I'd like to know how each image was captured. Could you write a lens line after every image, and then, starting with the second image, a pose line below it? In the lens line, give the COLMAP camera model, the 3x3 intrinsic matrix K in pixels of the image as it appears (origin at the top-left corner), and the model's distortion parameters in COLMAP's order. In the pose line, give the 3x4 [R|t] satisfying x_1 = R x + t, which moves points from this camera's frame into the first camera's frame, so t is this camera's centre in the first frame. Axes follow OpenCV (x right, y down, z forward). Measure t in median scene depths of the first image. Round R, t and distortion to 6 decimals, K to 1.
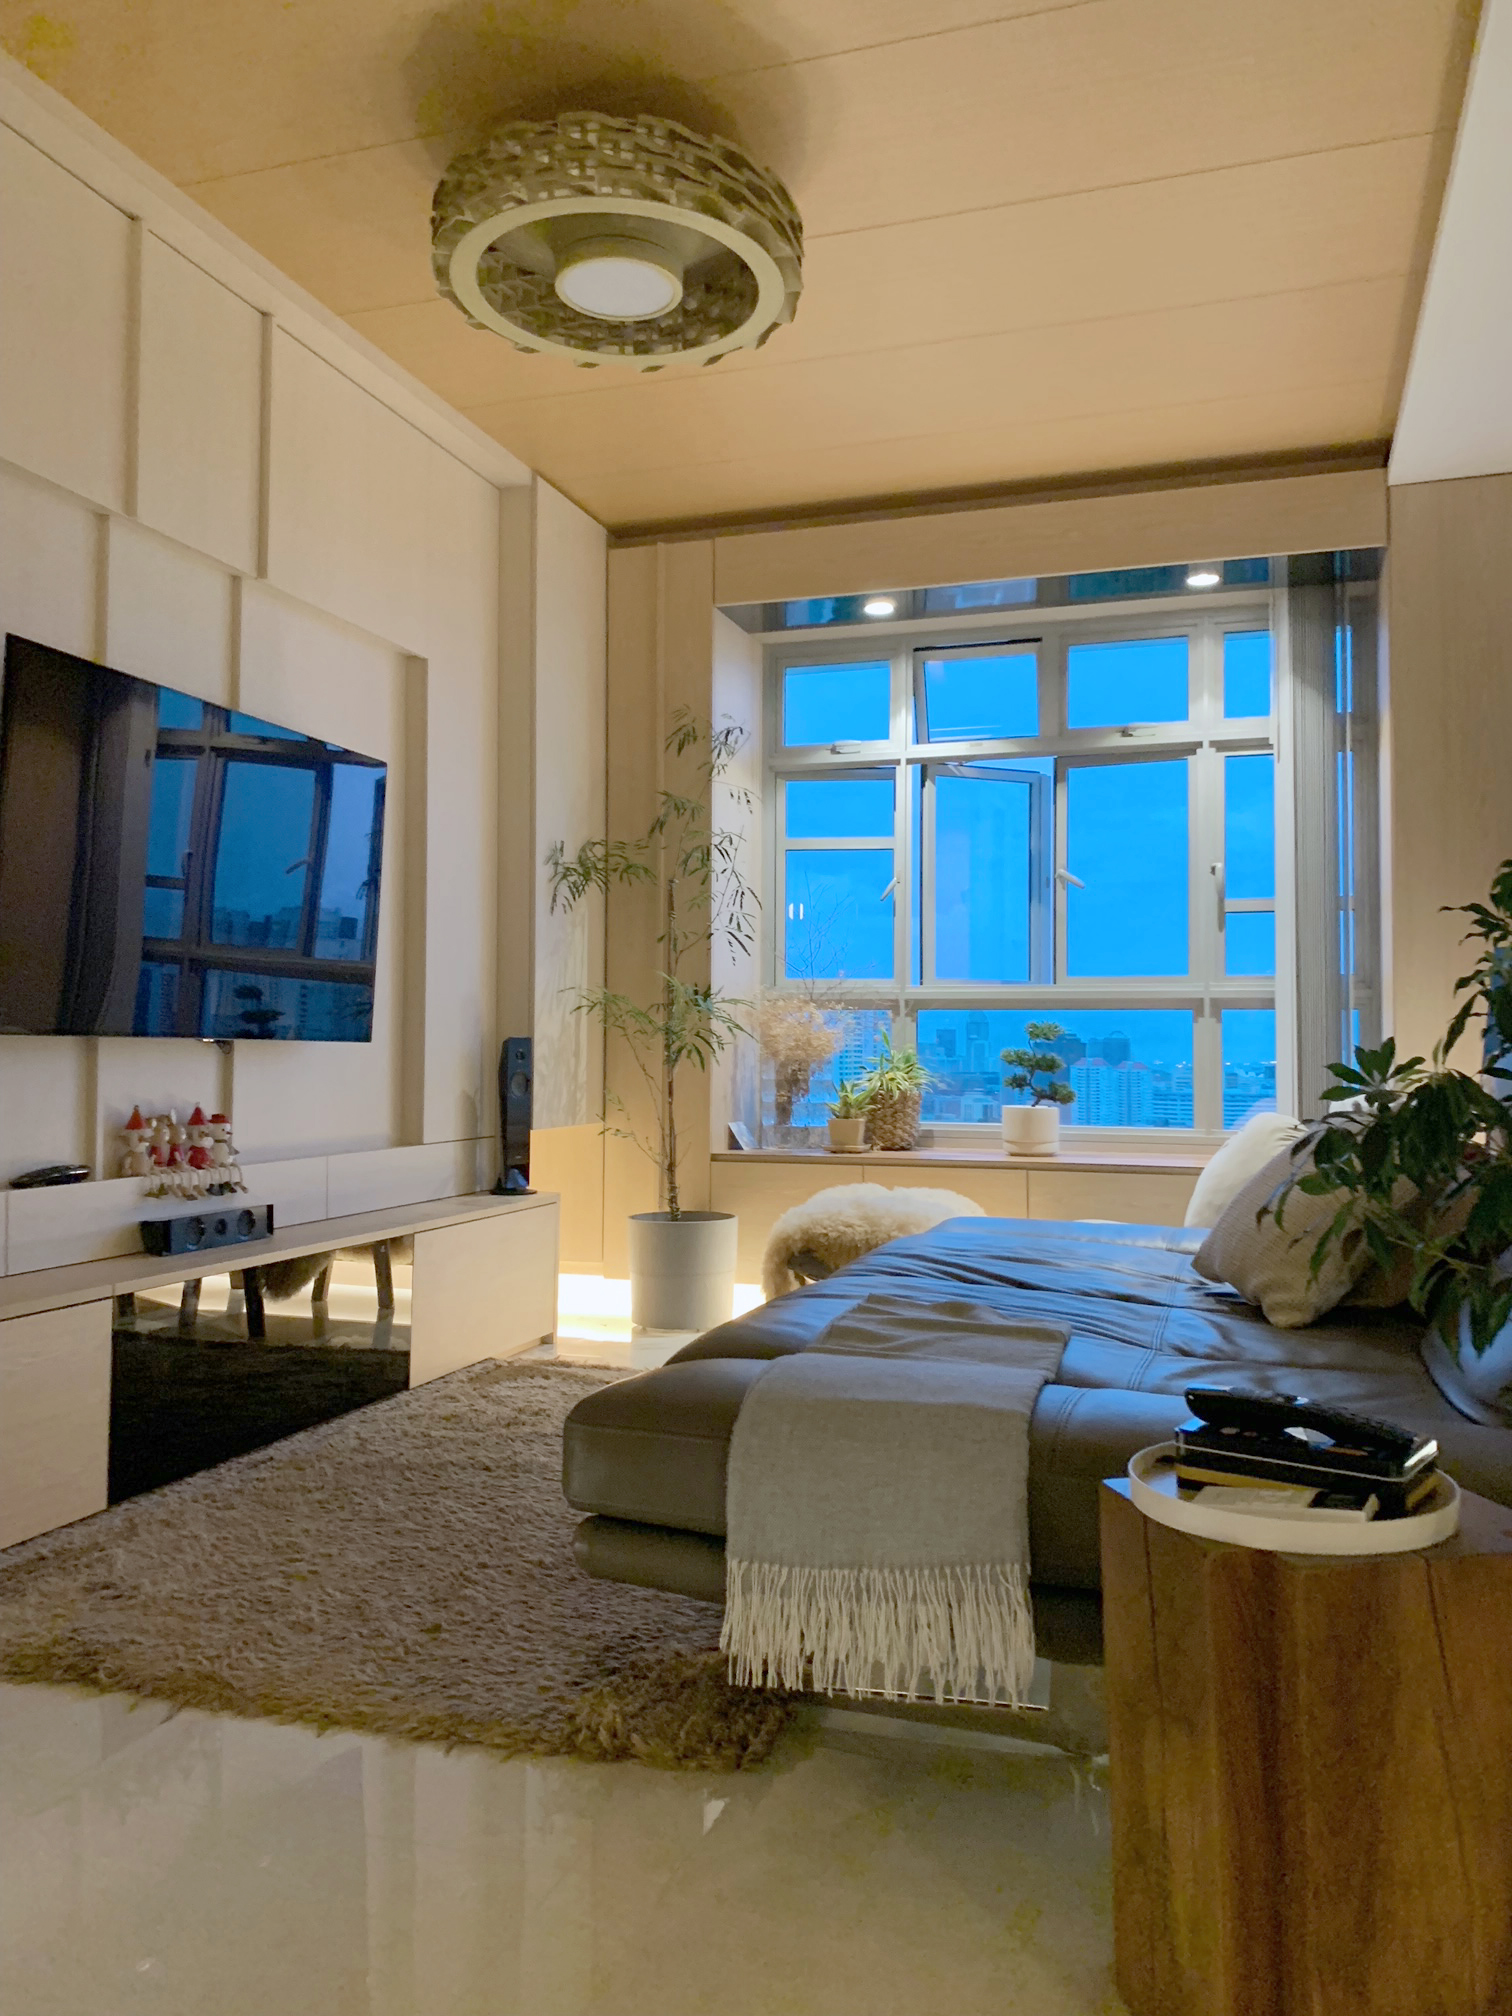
lens RADIAL K [[1517.2, 0, 767.5], [0, 1517.2, 1020.5], [0, 0, 1]] dist [-0.027503, -0.014520]
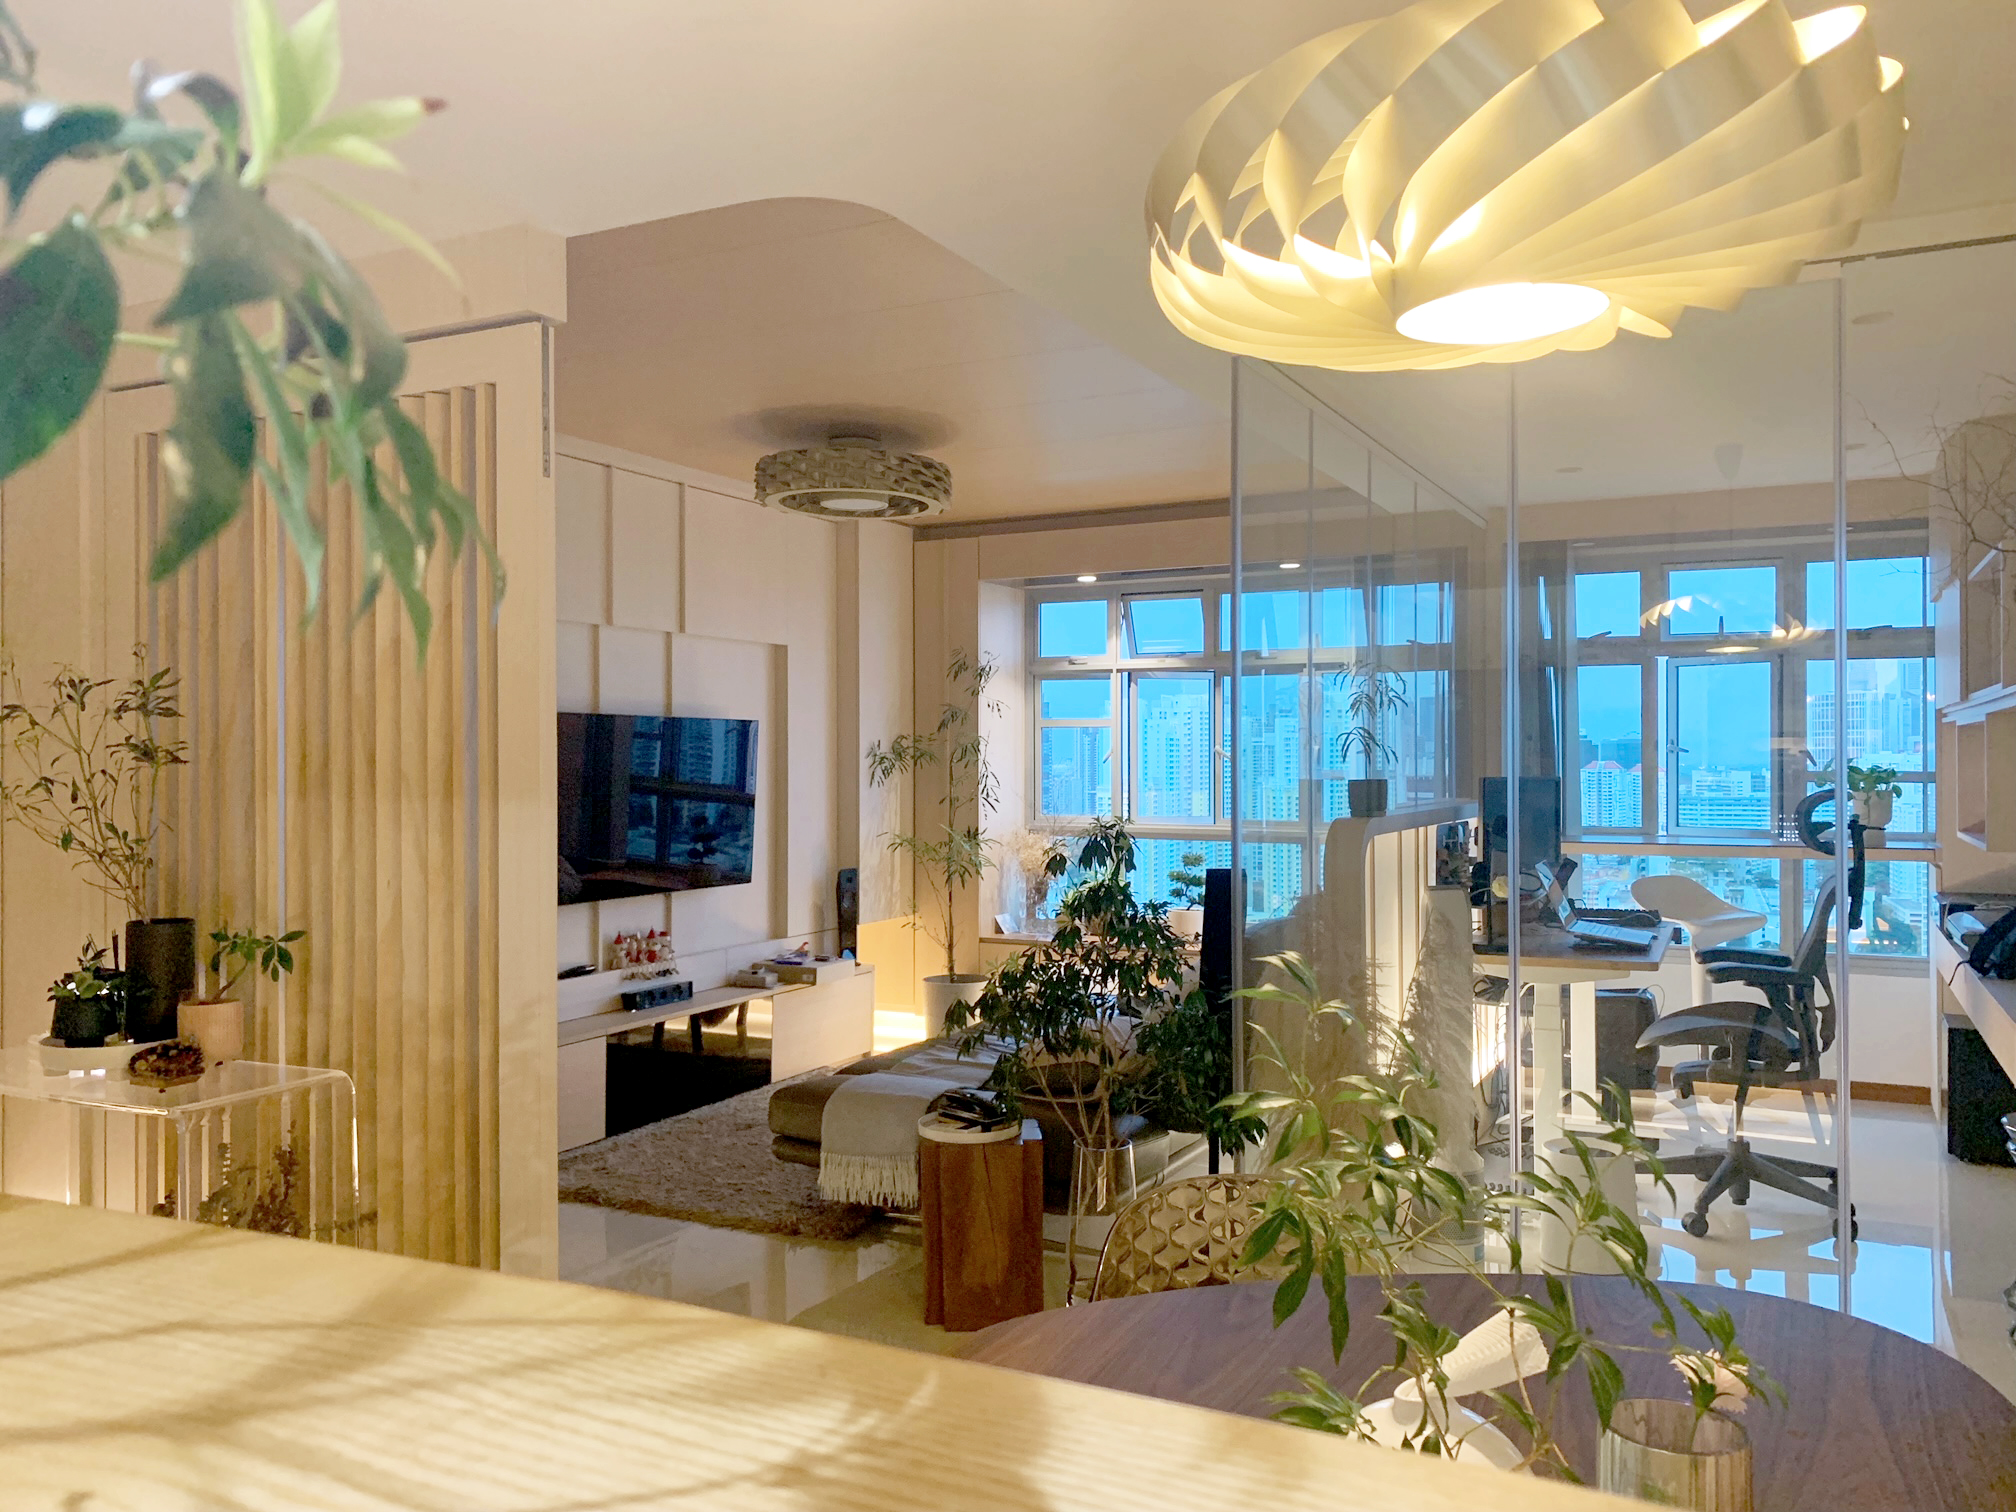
lens RADIAL K [[1517.2, 0, 1003.1], [0, 1517.2, 747.9], [0, 0, 1]] dist [-0.027503, -0.014520]
pose [[0.986354, -0.005661, -0.164540, 0.328969], [0.008593, 0.999817, 0.017109, -0.178536], [0.164413, -0.018290, 0.986222, -0.701081]]
